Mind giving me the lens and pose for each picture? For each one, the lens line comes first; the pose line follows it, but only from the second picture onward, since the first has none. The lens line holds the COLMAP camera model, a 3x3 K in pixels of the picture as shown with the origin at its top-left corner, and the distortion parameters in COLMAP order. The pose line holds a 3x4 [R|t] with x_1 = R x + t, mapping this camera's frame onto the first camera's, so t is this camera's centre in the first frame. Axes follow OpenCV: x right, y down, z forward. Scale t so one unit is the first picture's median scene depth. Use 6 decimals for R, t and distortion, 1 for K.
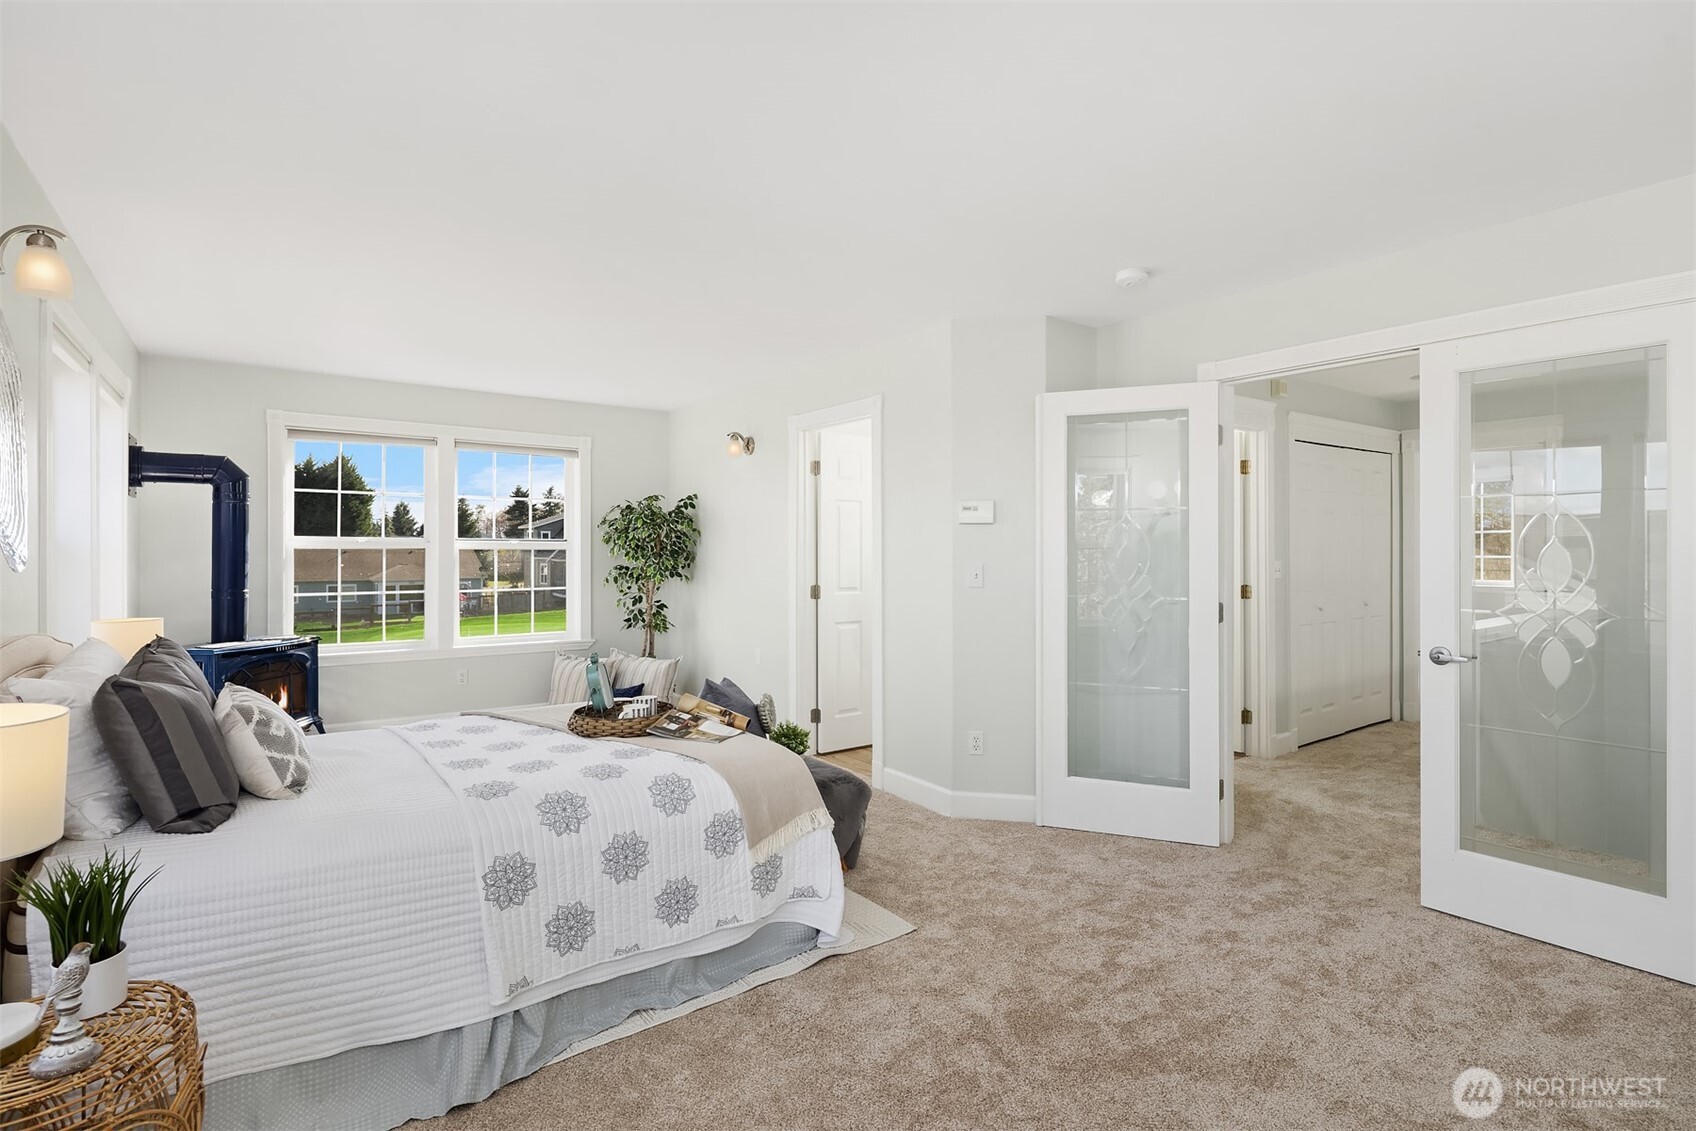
lens RADIAL K [[814.4, 0, 836.4], [0, 814.4, 554.2], [0, 0, 1]] dist [0.001694, -0.002612]
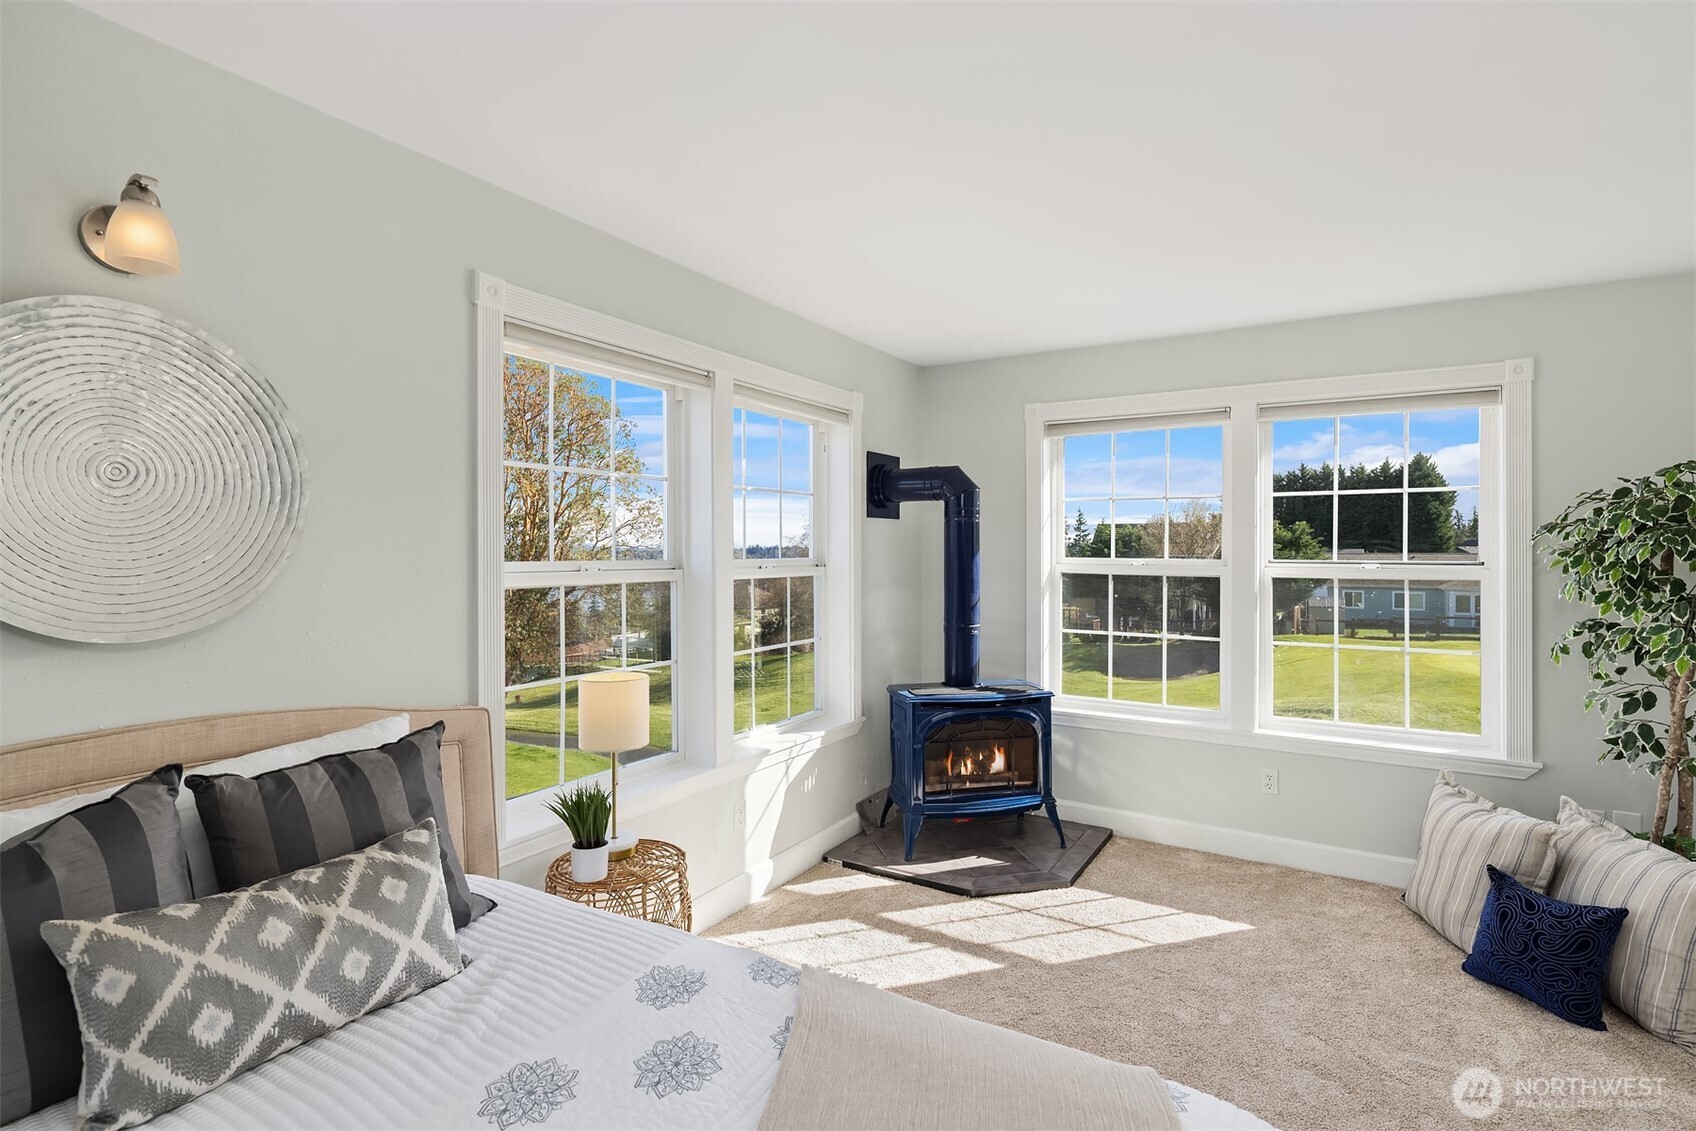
lens RADIAL K [[814.4, 0, 857.8], [0, 814.4, 553.1], [0, 0, 1]] dist [0.001694, -0.002612]
pose [[0.386957, 0.001449, -0.922097, -0.002266], [-0.003489, 0.999994, 0.000107, -0.023167], [0.922091, 0.003176, 0.386960, 0.448068]]
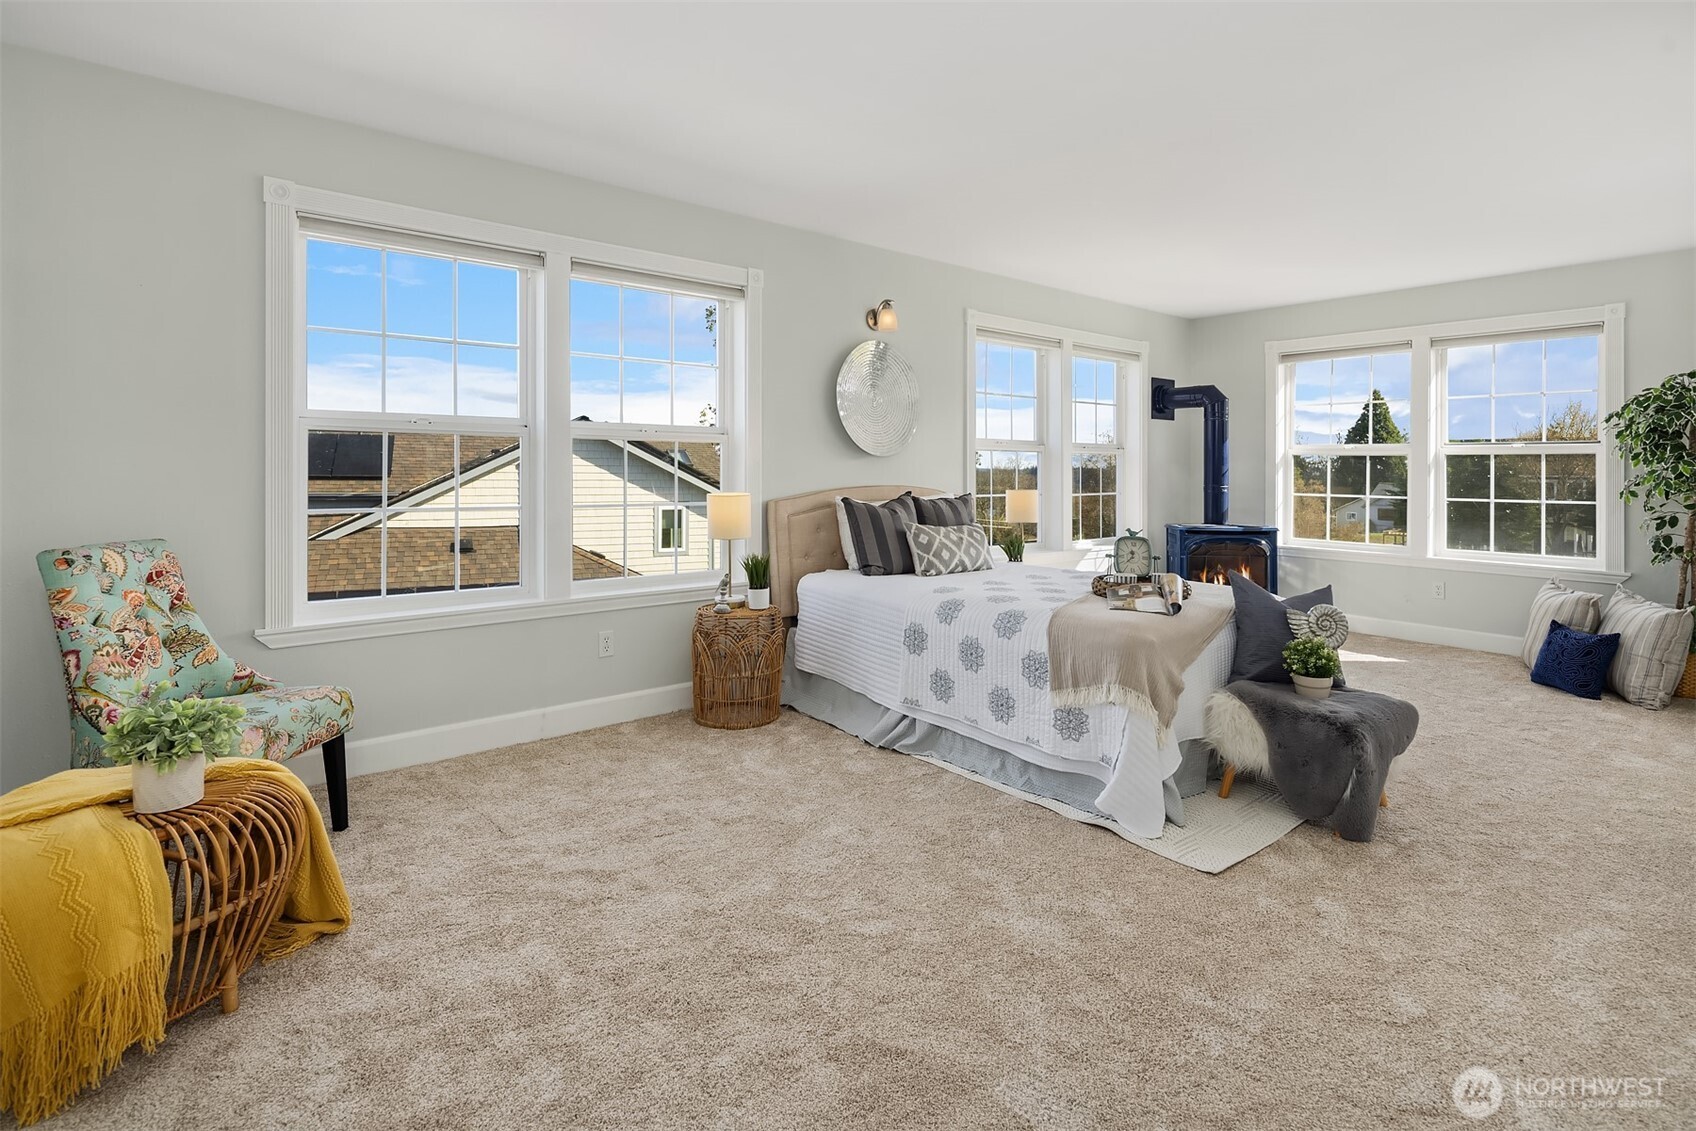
lens RADIAL K [[814.4, 0, 847.2], [0, 814.4, 464.3], [0, 0, 1]] dist [0.001694, -0.002612]
pose [[0.041470, -0.008590, -0.999103, 0.434597], [-0.010998, 0.999899, -0.009053, 0.021045], [0.999079, 0.011364, 0.041371, 0.271321]]
